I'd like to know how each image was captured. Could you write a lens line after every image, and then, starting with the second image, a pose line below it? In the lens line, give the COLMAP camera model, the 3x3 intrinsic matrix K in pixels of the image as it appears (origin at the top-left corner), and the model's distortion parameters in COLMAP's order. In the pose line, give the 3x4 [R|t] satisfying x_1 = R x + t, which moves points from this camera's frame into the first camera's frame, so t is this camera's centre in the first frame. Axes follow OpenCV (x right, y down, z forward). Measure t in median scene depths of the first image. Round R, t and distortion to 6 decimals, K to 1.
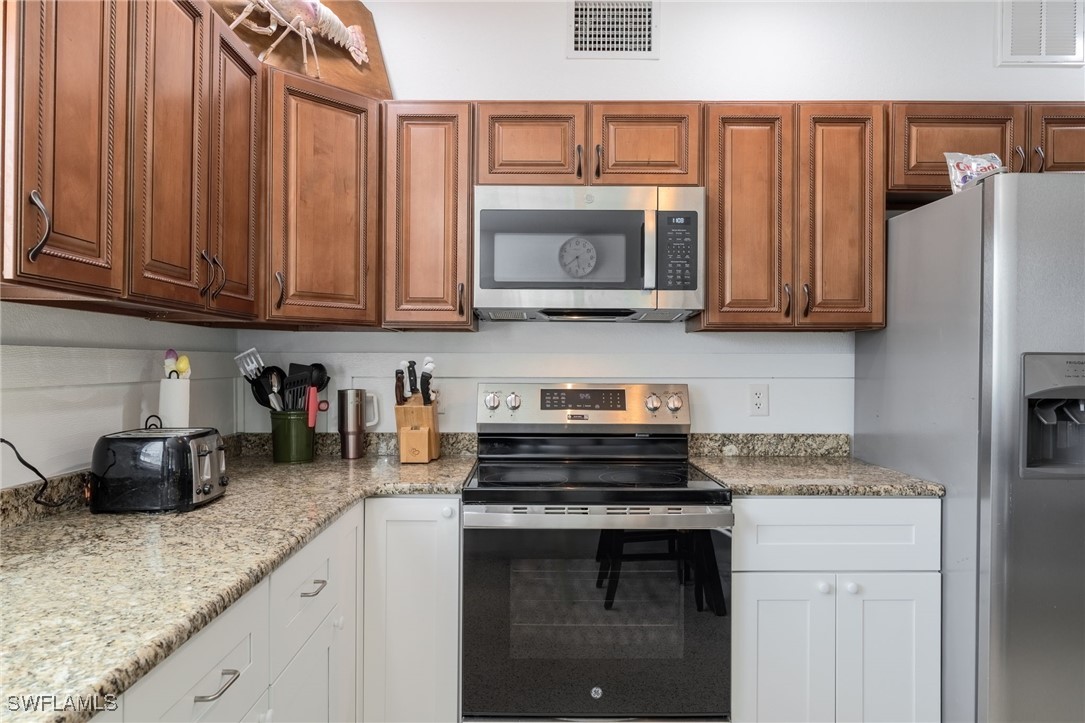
lens RADIAL K [[708.0, 0, 542.5], [0, 708.0, 361.5], [0, 0, 1]] dist [-0.000699, 0.000173]
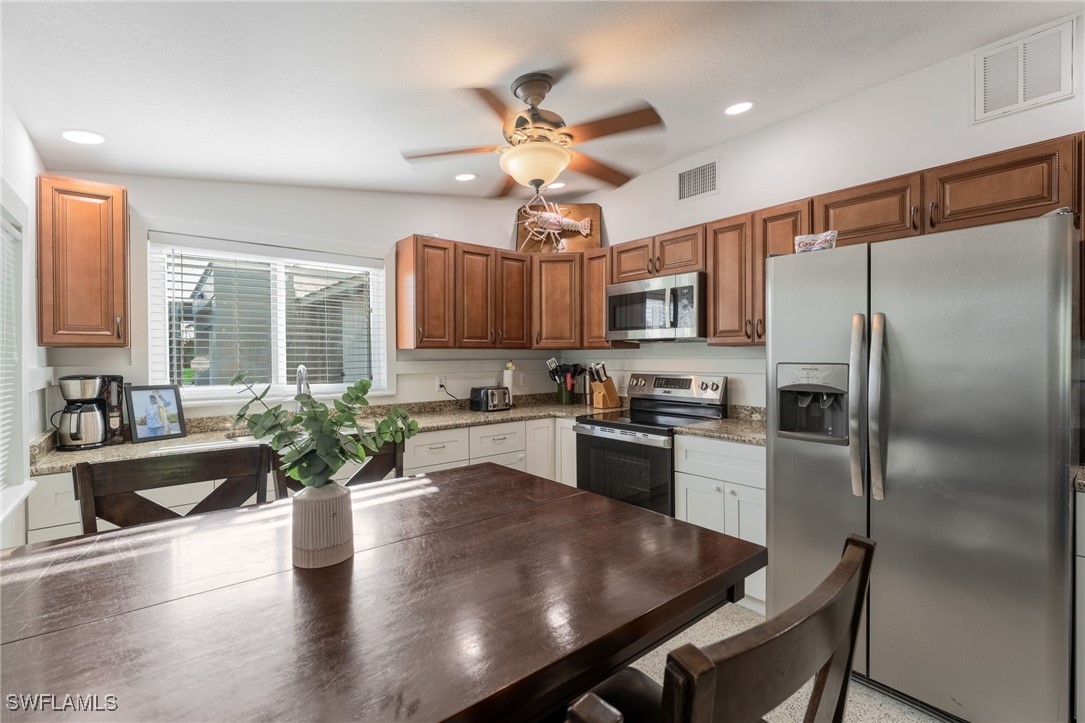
lens RADIAL K [[494.1, 0, 542.5], [0, 494.1, 361.5], [0, 0, 1]] dist [-0.000939, -0.000171]
pose [[0.634293, 0.001434, -0.773091, 1.010508], [0.008975, 0.999917, 0.009219, -0.024873], [0.773040, -0.012786, 0.634228, -0.156347]]
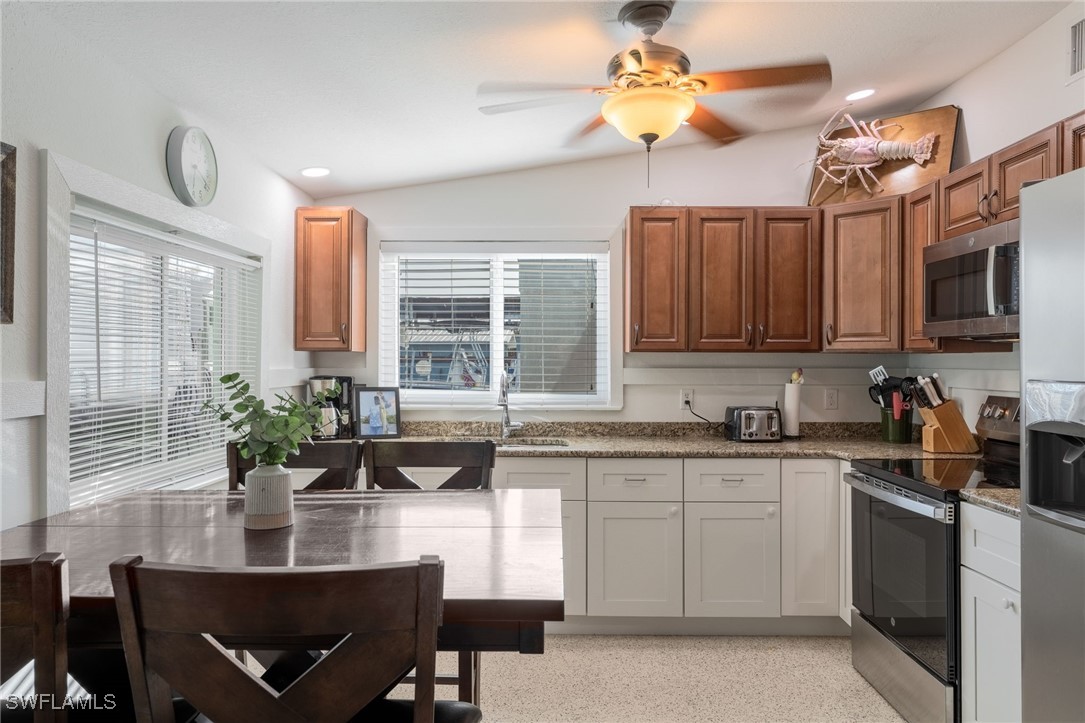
lens RADIAL K [[758.6, 0, 547.0], [0, 758.6, 361.0], [0, 0, 1]] dist [-0.005778, 0.003371]
pose [[-0.030686, -0.002598, -0.999526, 1.403715], [-0.002046, 0.999995, -0.002537, -0.027220], [0.999527, 0.001968, -0.030692, 0.342878]]
